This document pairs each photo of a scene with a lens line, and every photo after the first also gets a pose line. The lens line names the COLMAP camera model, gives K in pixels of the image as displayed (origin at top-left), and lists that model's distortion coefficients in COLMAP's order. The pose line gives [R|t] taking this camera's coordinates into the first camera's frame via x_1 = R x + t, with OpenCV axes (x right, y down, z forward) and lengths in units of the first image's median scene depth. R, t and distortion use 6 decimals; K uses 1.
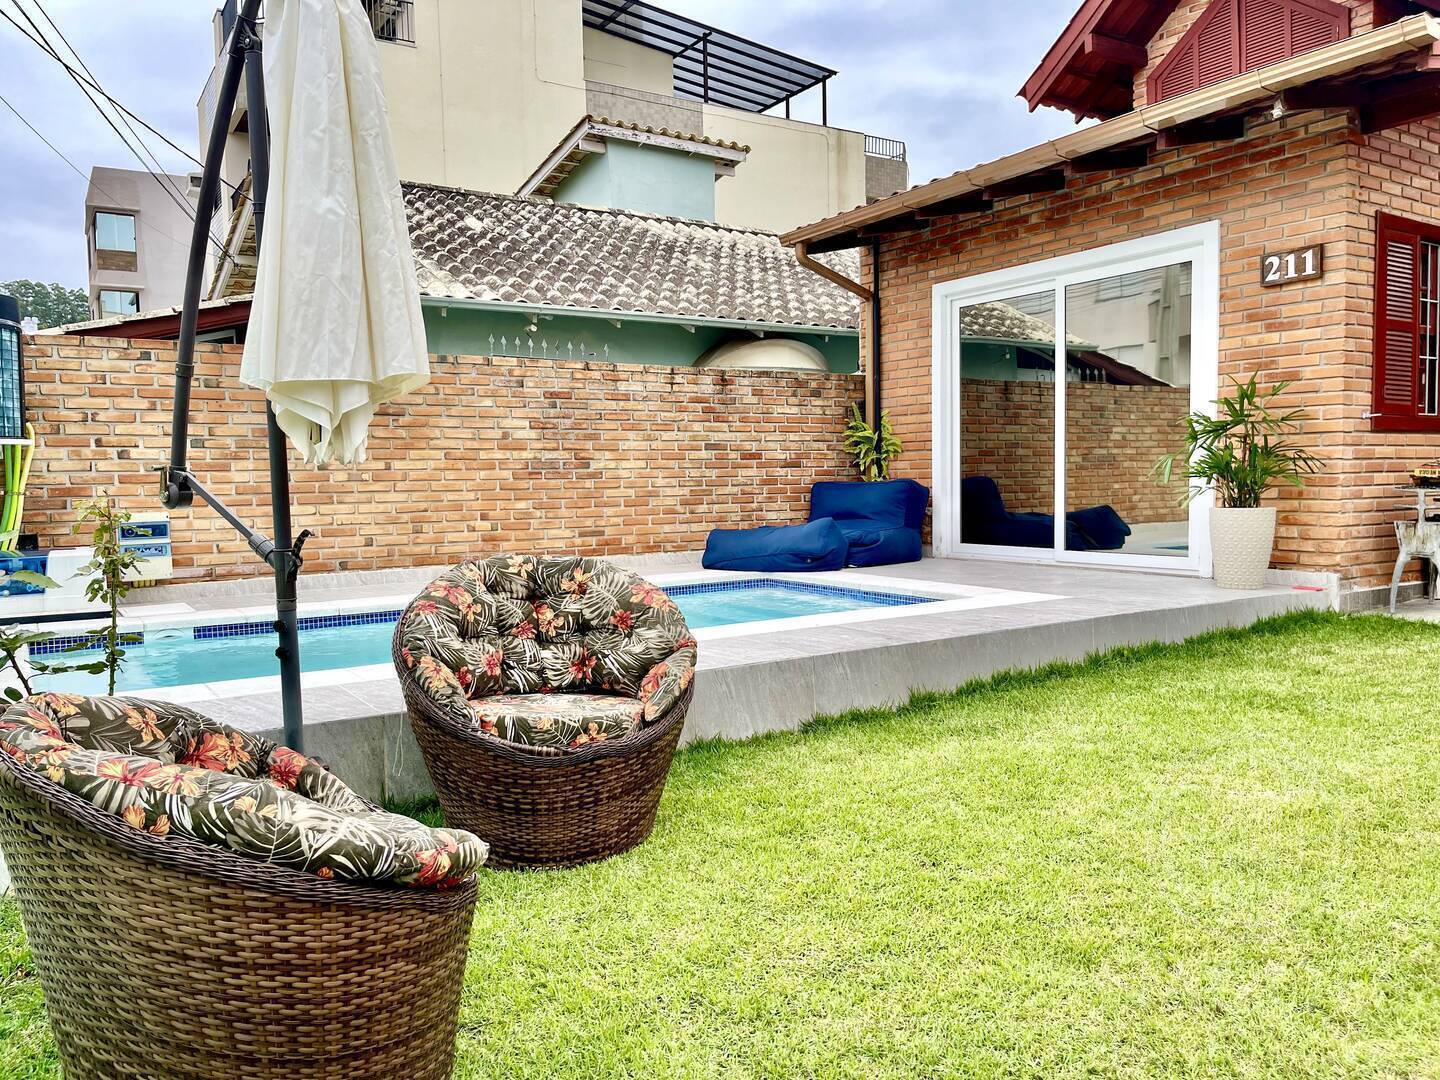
lens RADIAL K [[1087.8, 0, 725.1], [0, 1087.8, 545.8], [0, 0, 1]] dist [0.073944, -0.099338]
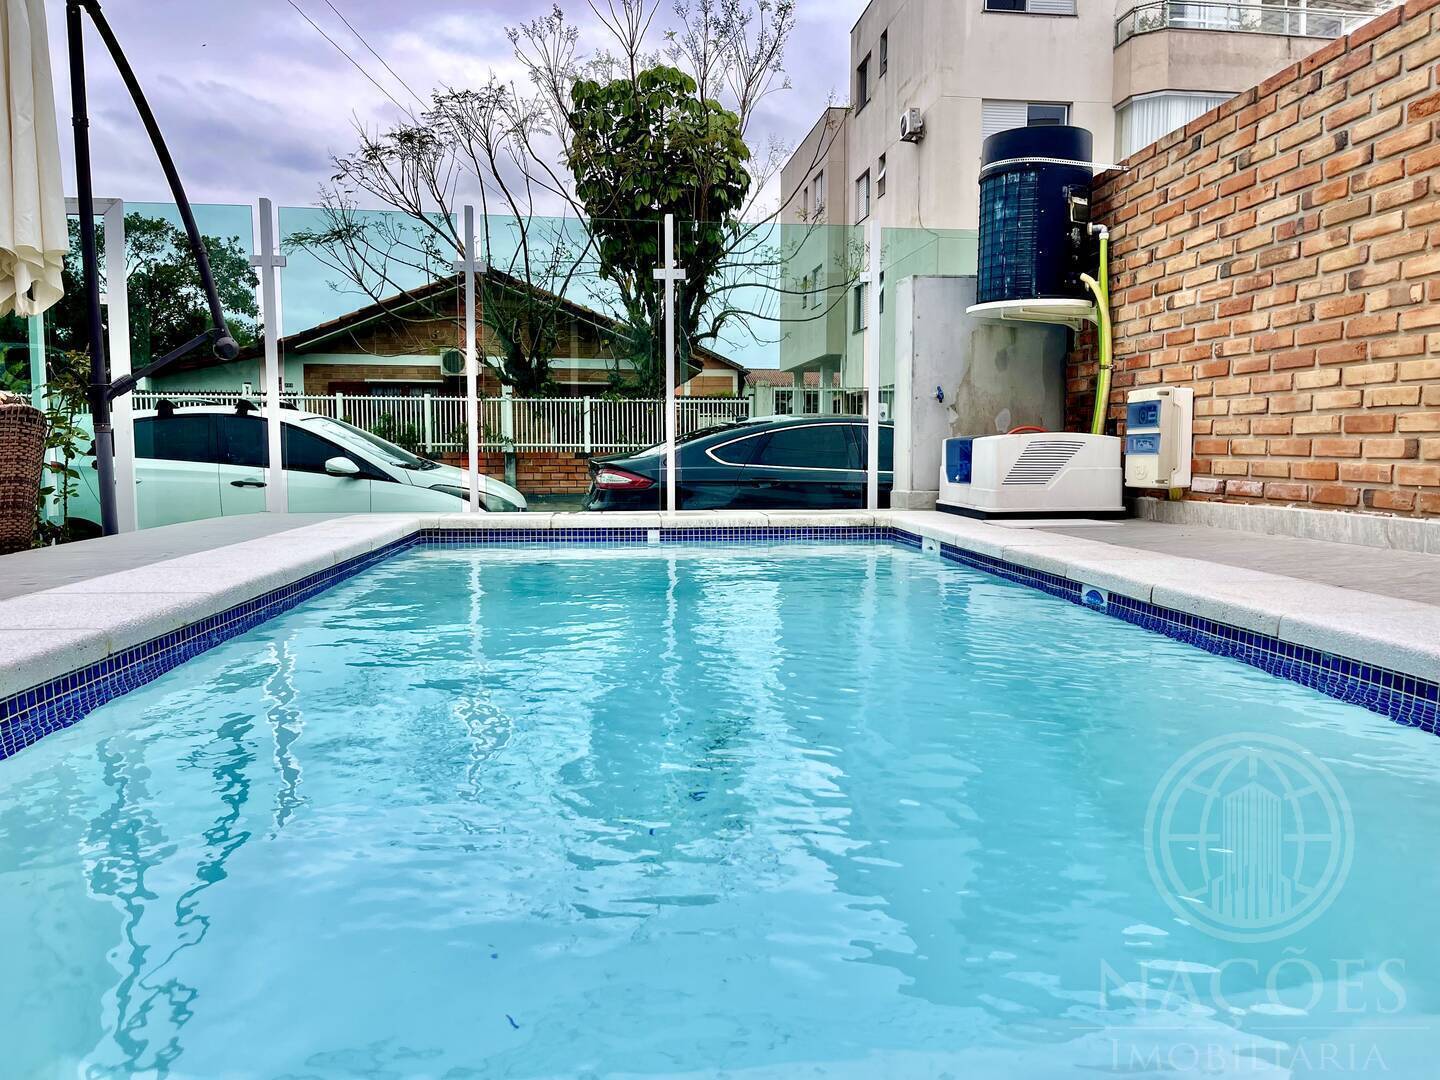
lens RADIAL K [[1087.8, 0, 725.1], [0, 1087.8, 545.8], [0, 0, 1]] dist [0.073944, -0.099338]
pose [[-0.459087, 0.095160, -0.883280, 0.187553], [-0.053917, 0.989429, 0.134620, -0.010244], [0.886754, 0.109426, -0.449103, 1.018002]]
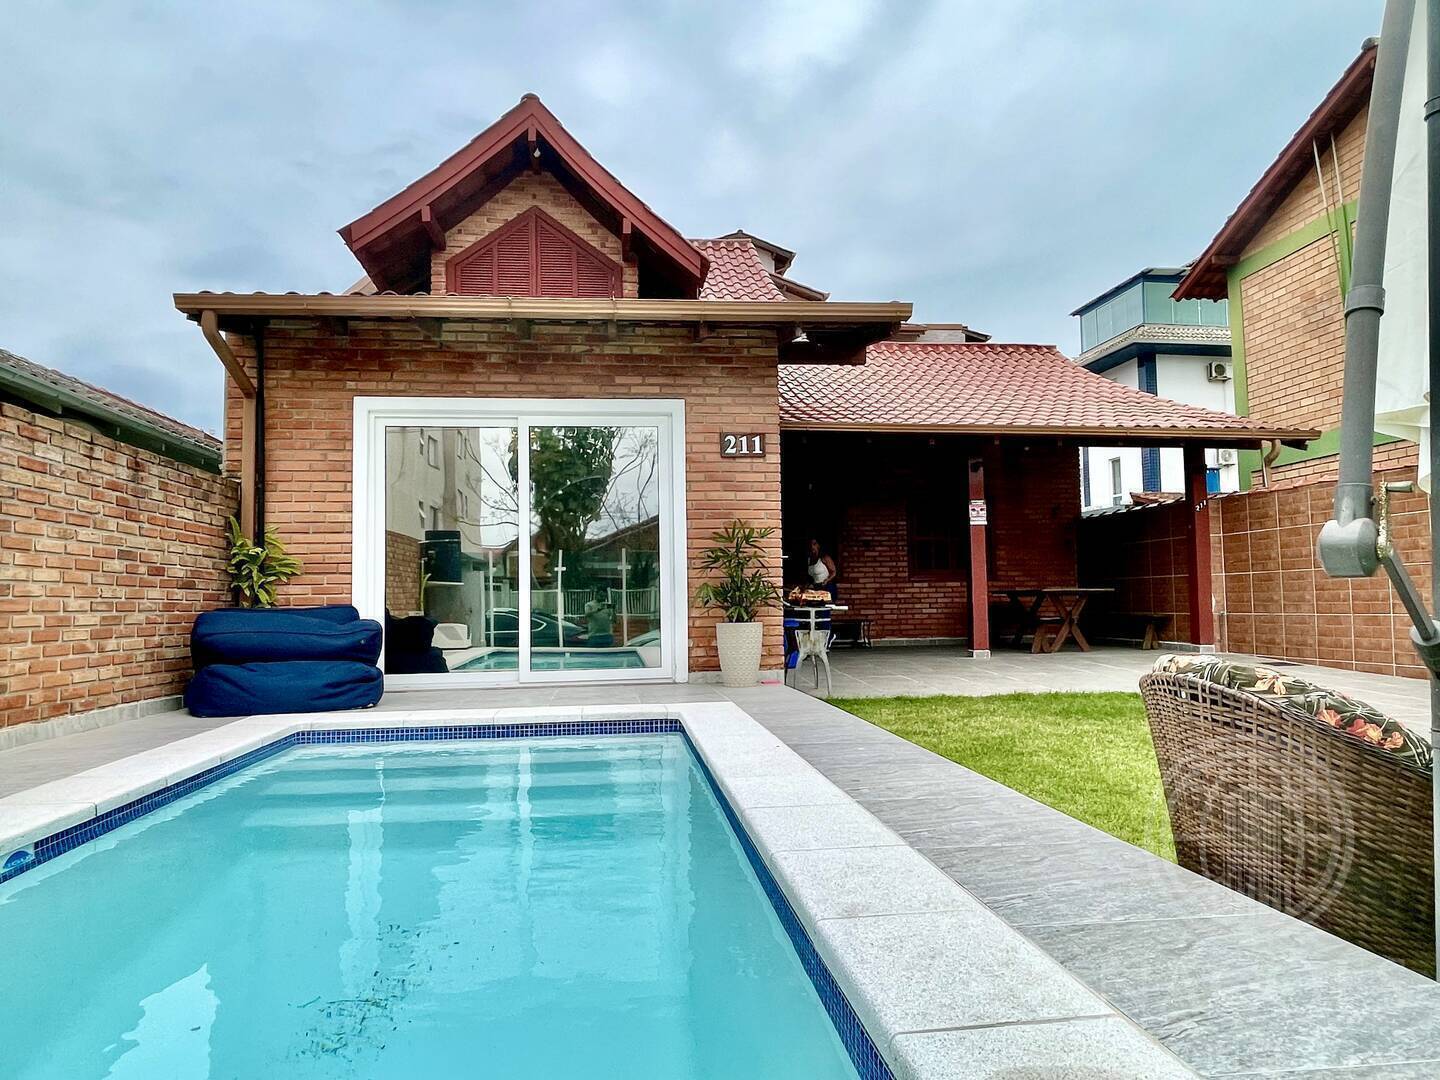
lens RADIAL K [[915.7, 0, 720.0], [0, 915.7, 546.3], [0, 0, 1]] dist [0.036488, -0.054024]
pose [[0.439369, 0.065395, 0.895923, -0.470348], [0.068362, 0.992020, -0.105935, -0.010542], [-0.895702, 0.107792, 0.431392, 0.511613]]
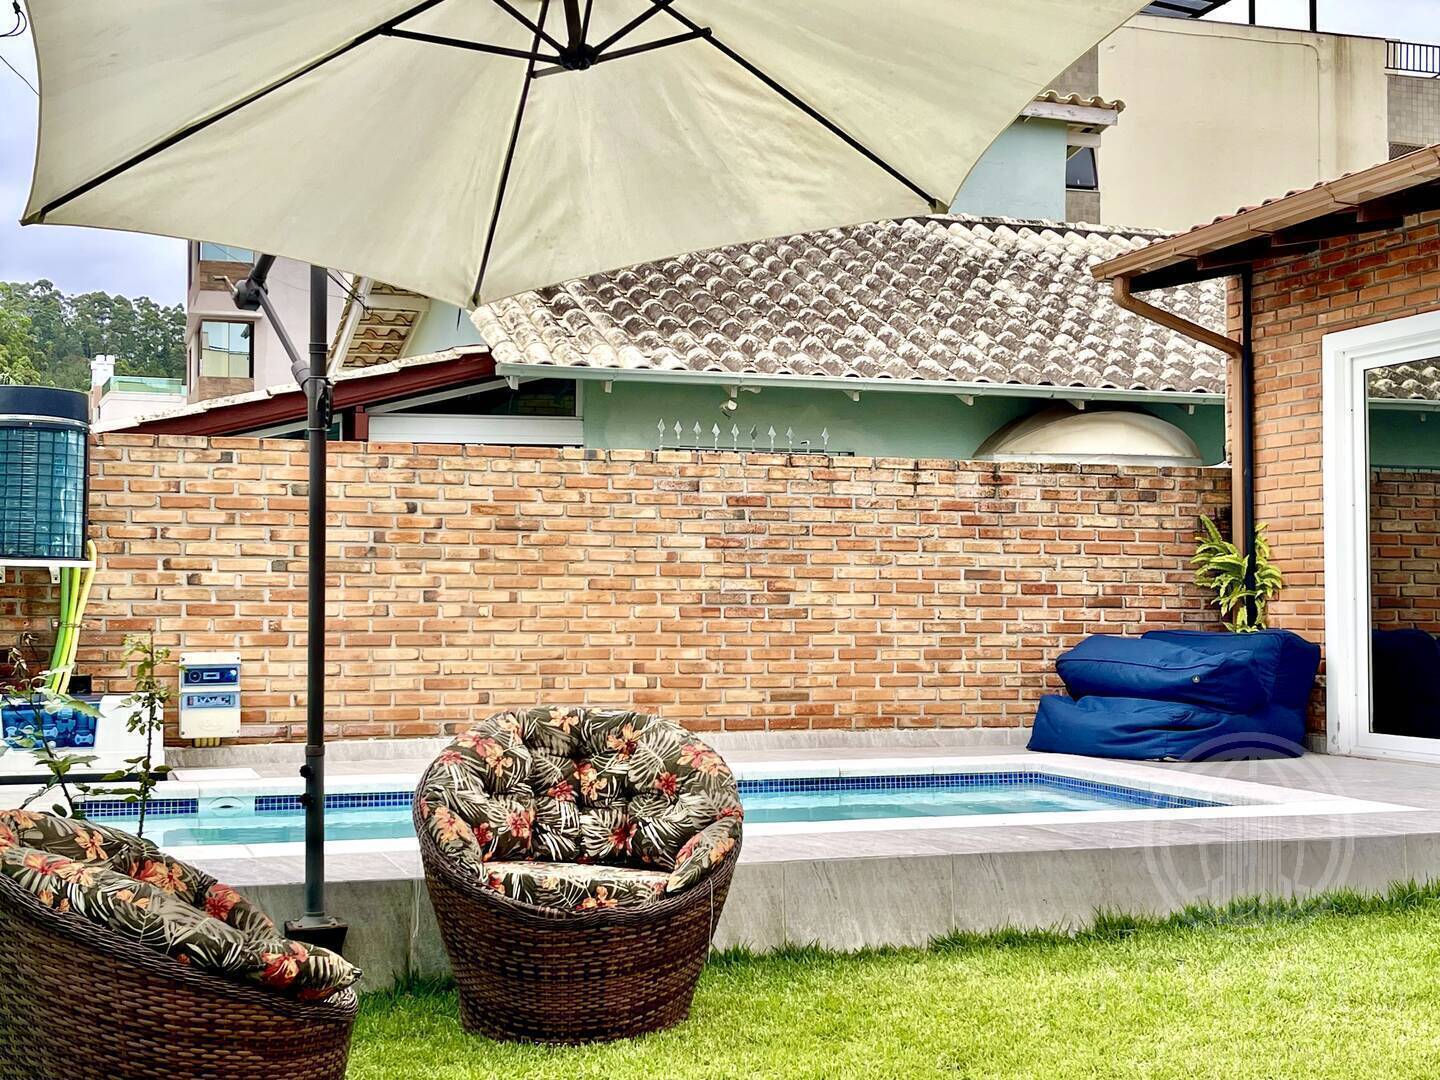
lens RADIAL K [[1922.7, 0, 717.3], [0, 1922.7, 533.0], [0, 0, 1]] dist [0.185662, -0.720271]
pose [[0.968985, 0.009481, -0.246936, 0.162639], [-0.034868, 0.994512, -0.098641, 0.009110], [0.244645, 0.104192, 0.963998, -0.257819]]
